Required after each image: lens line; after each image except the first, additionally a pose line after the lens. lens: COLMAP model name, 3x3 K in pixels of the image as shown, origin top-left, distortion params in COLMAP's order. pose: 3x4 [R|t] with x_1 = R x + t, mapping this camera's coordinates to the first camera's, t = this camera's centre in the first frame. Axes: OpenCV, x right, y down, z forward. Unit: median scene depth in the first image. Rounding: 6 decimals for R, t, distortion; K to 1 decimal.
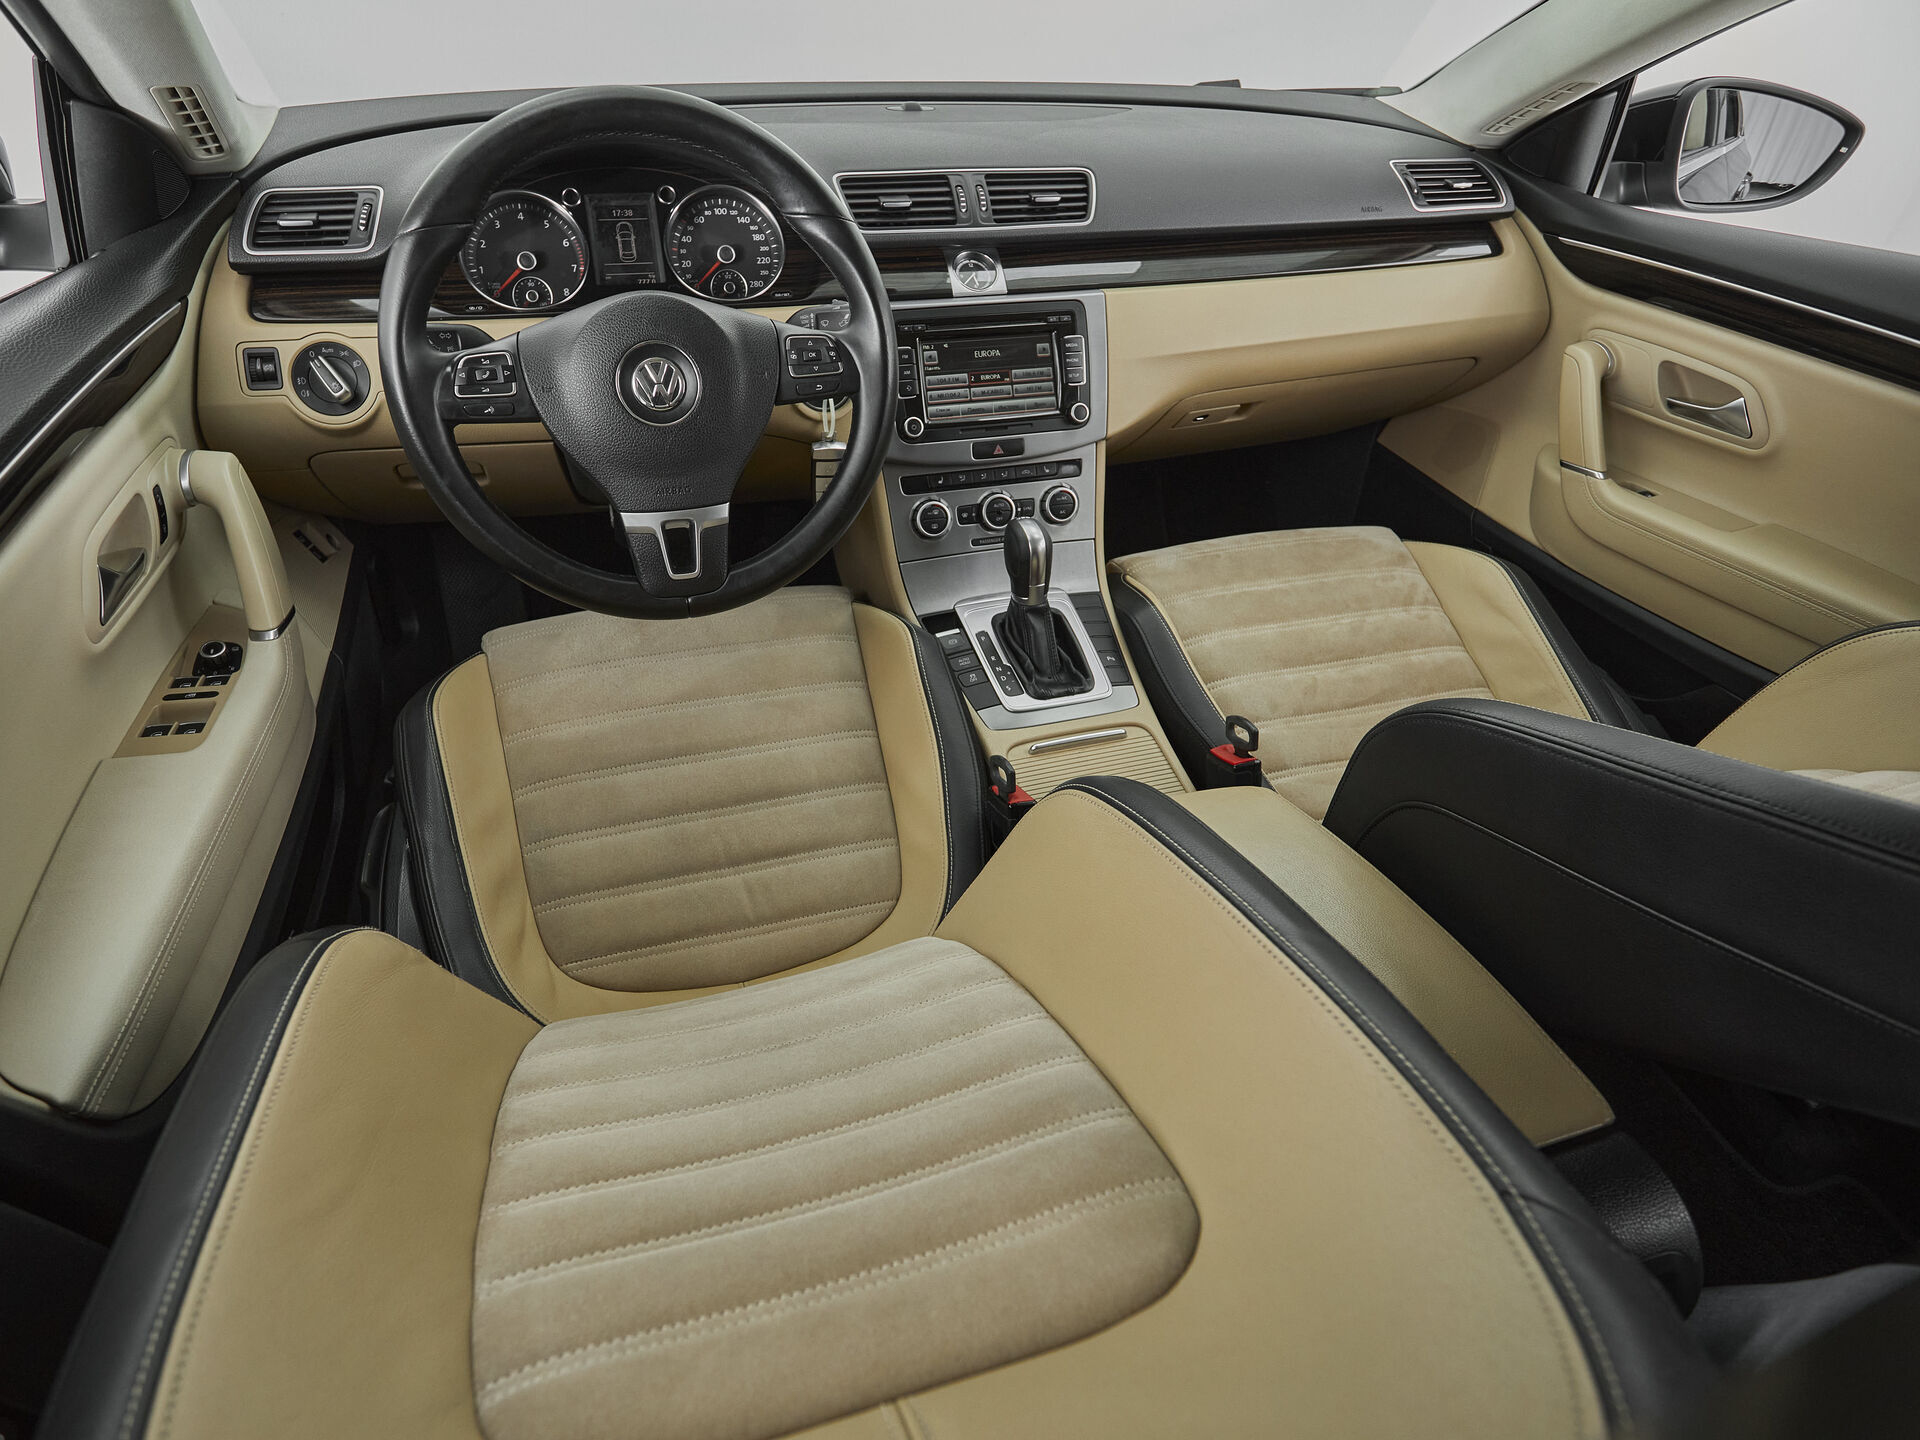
lens RADIAL K [[1028.2, 0, 903.7], [0, 1028.2, 715.9], [0, 0, 1]] dist [0.002942, -0.003416]
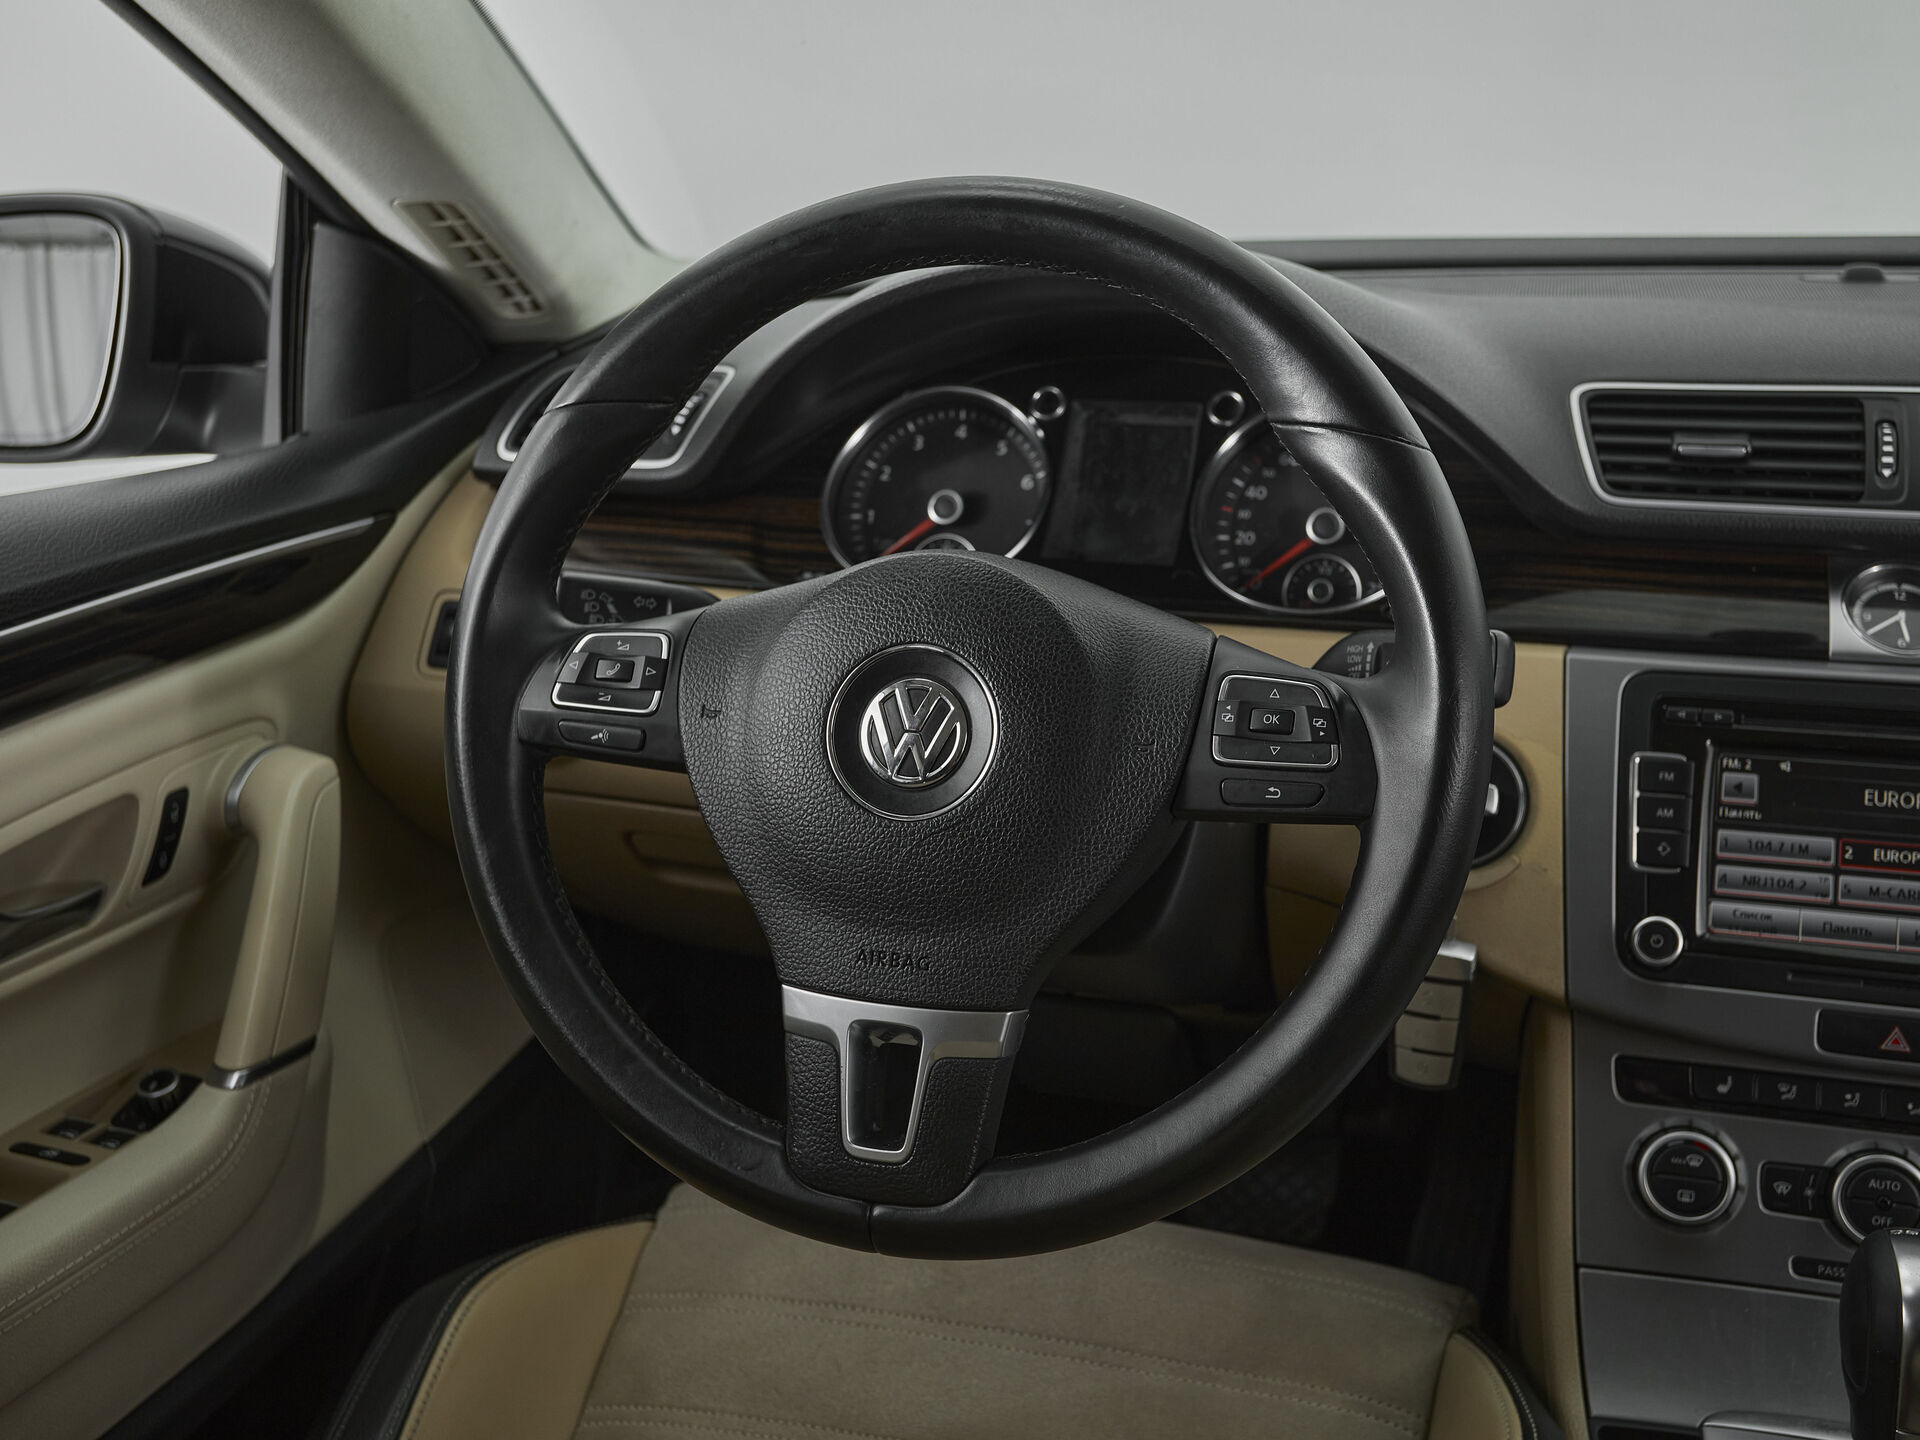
lens RADIAL K [[2009.7, 0, 950.2], [0, 2009.7, 718.3], [0, 0, 1]] dist [0.019562, 0.000000]
pose [[0.839698, 0.121727, -0.529235, 0.186209], [-0.298314, 0.917740, -0.262226, -0.070913], [0.453780, 0.378069, 0.806937, 0.202766]]
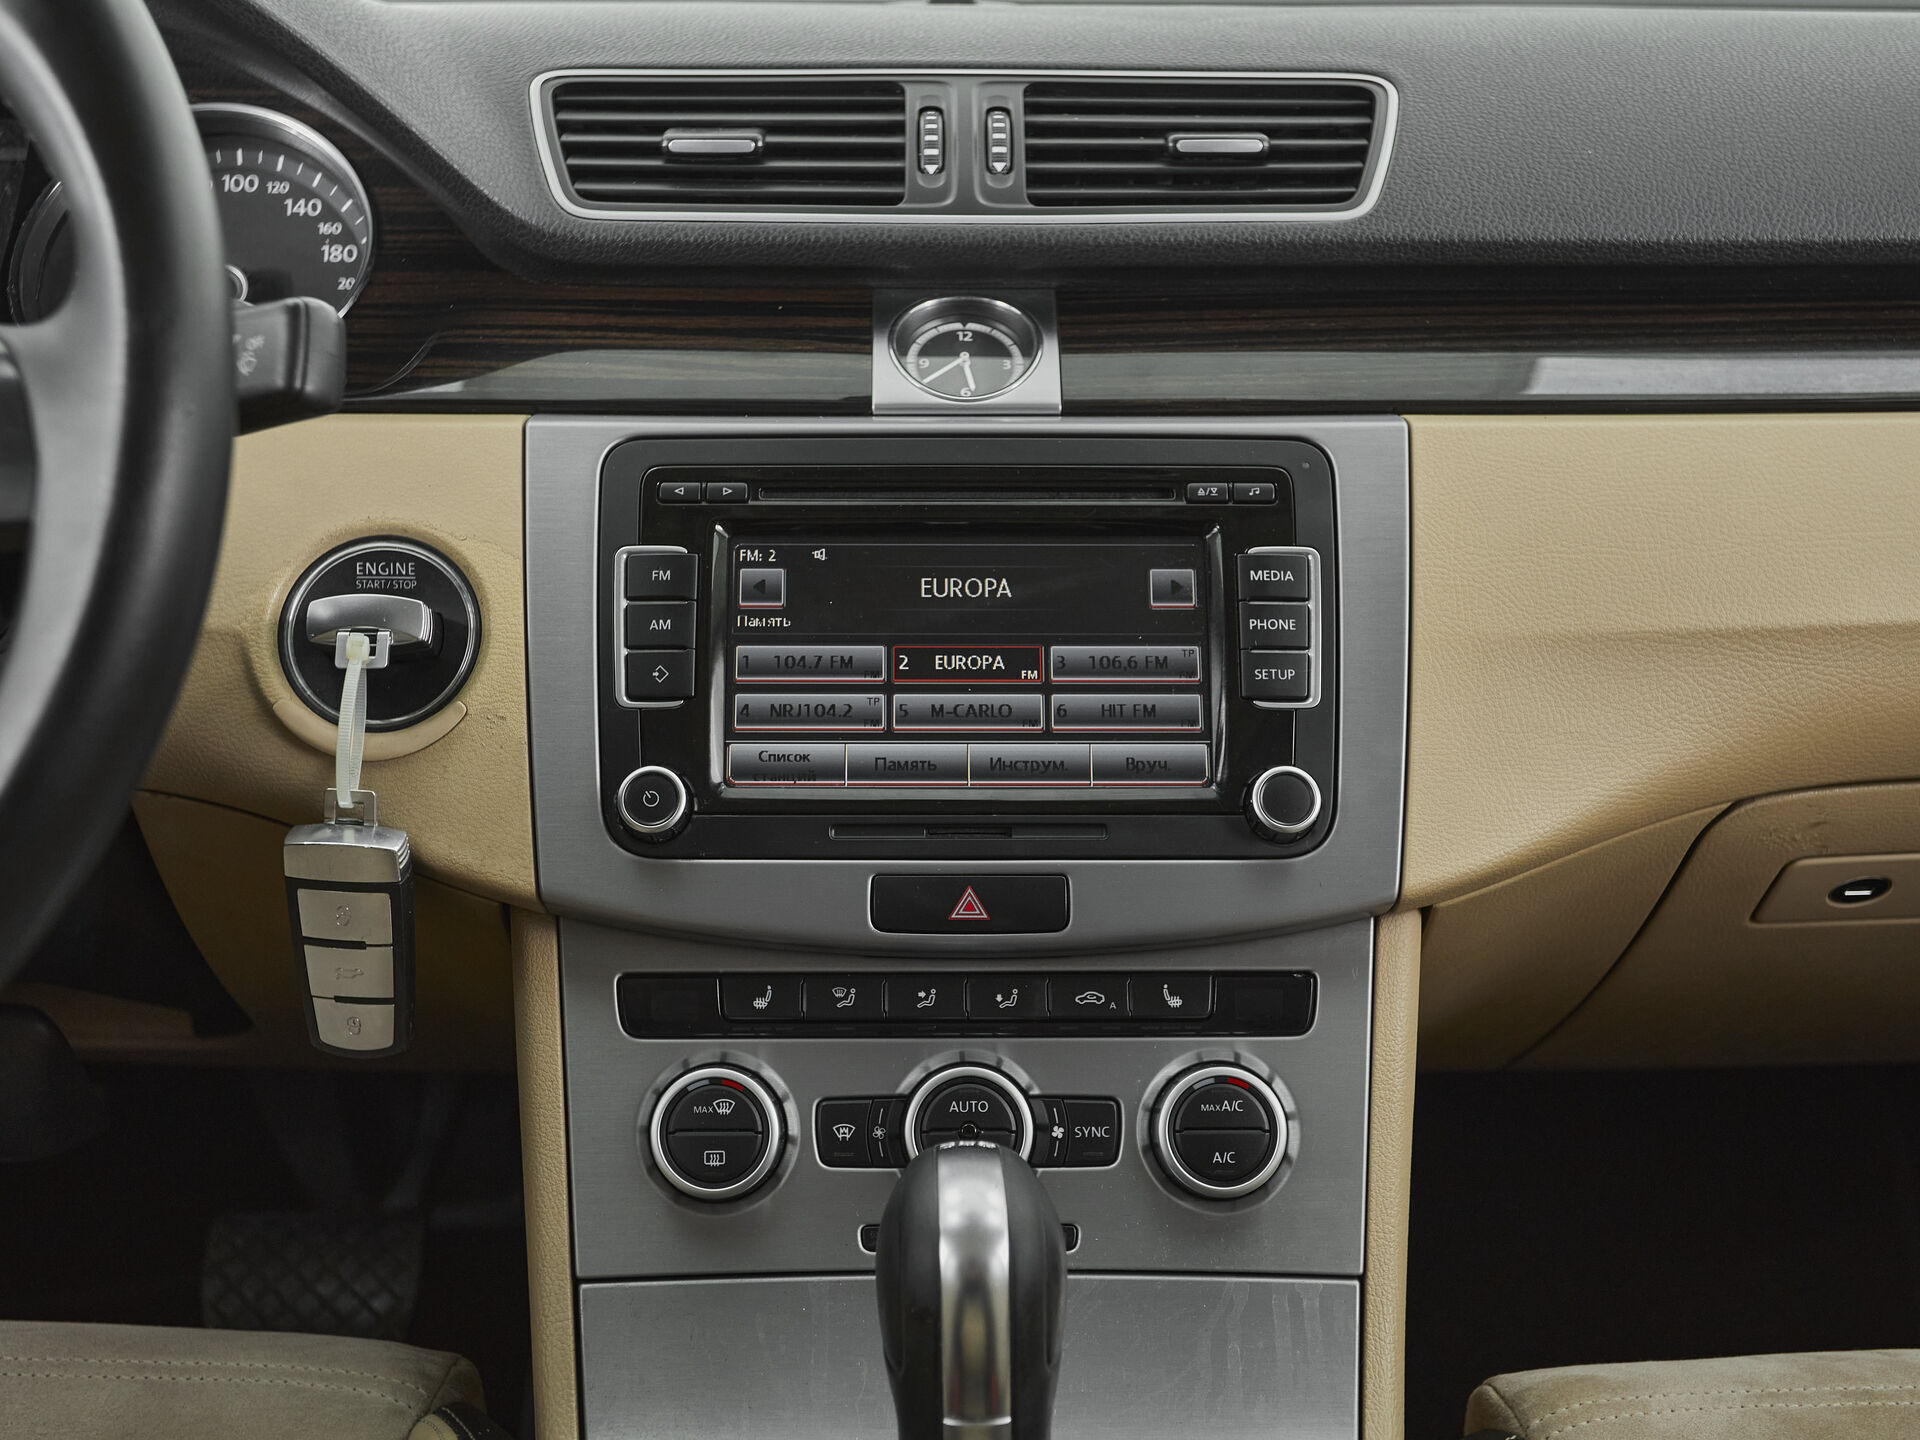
lens RADIAL K [[2337.3, 0, 916.5], [0, 2337.3, 721.8], [0, 0, 1]] dist [0.030189, 0.000000]
pose [[0.961381, 0.042574, -0.271909, 0.257159], [-0.148444, 0.912149, -0.382032, -0.063839], [0.231756, 0.407642, 0.883242, 0.438071]]
